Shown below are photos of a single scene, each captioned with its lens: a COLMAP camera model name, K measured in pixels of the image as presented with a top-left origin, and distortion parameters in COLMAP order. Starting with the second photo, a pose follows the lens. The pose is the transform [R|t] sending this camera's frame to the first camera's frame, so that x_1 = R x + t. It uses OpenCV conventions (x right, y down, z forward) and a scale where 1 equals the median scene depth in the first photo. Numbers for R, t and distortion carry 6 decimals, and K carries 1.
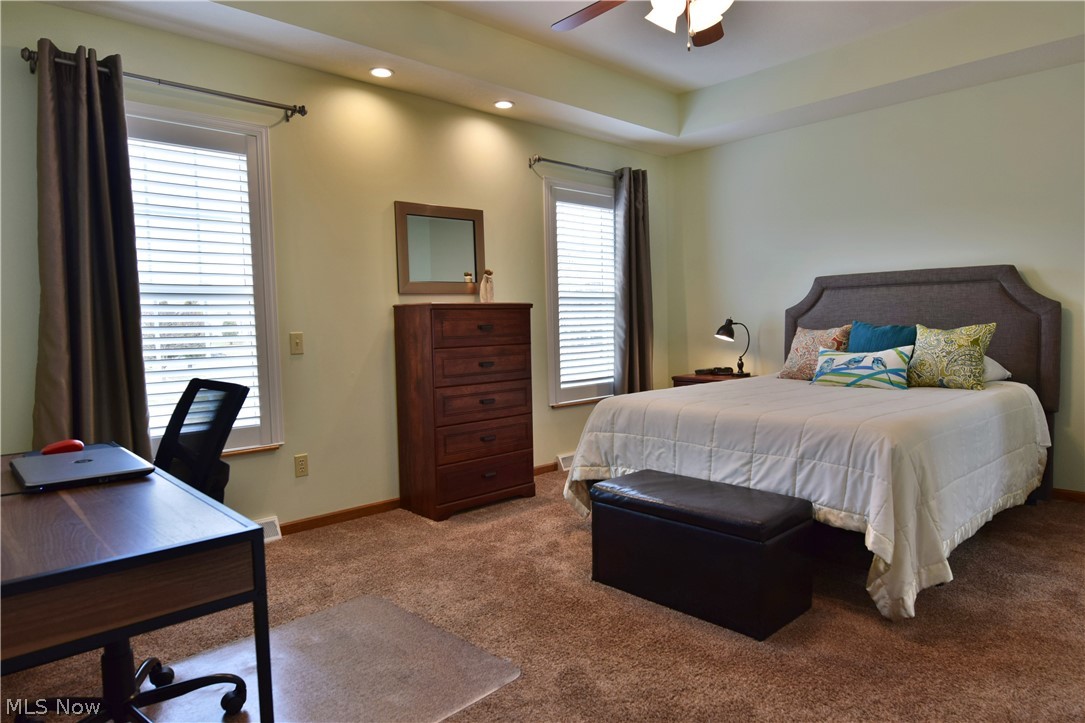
lens RADIAL K [[662.2, 0, 546.8], [0, 662.2, 364.2], [0, 0, 1]] dist [-0.013809, -0.002052]
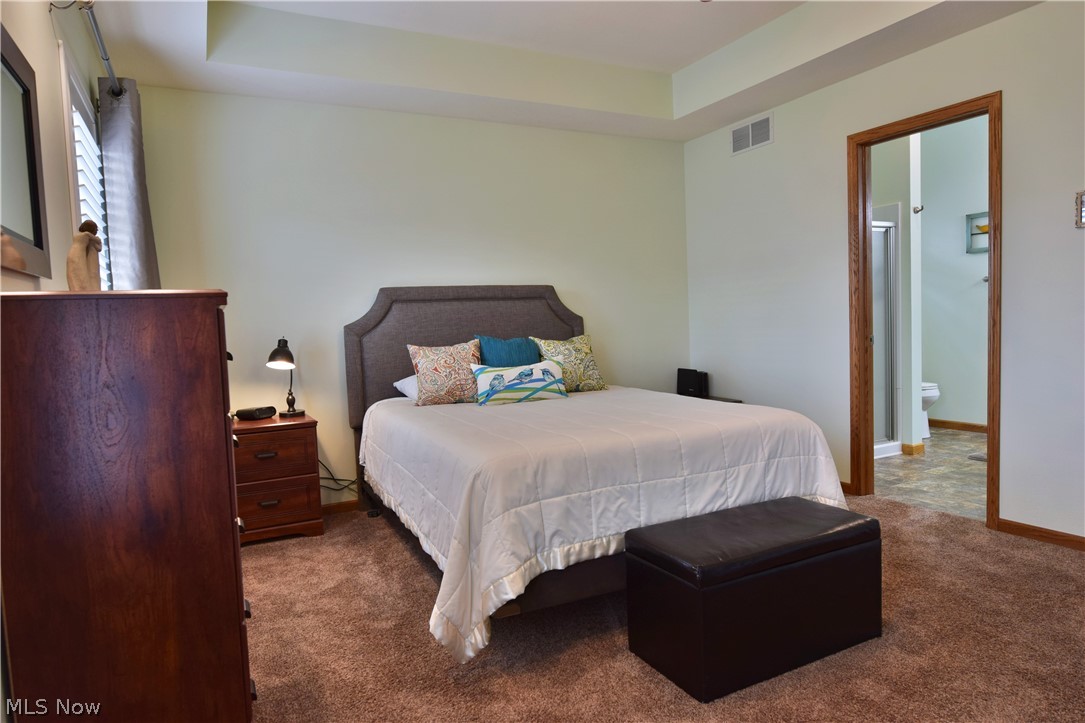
lens RADIAL K [[662.2, 0, 546.8], [0, 662.2, 364.2], [0, 0, 1]] dist [-0.013809, -0.002052]
pose [[0.286040, -0.050515, 0.956885, -0.462988], [0.097280, 0.994981, 0.023446, -0.040849], [-0.953267, 0.086379, 0.289518, 0.708131]]
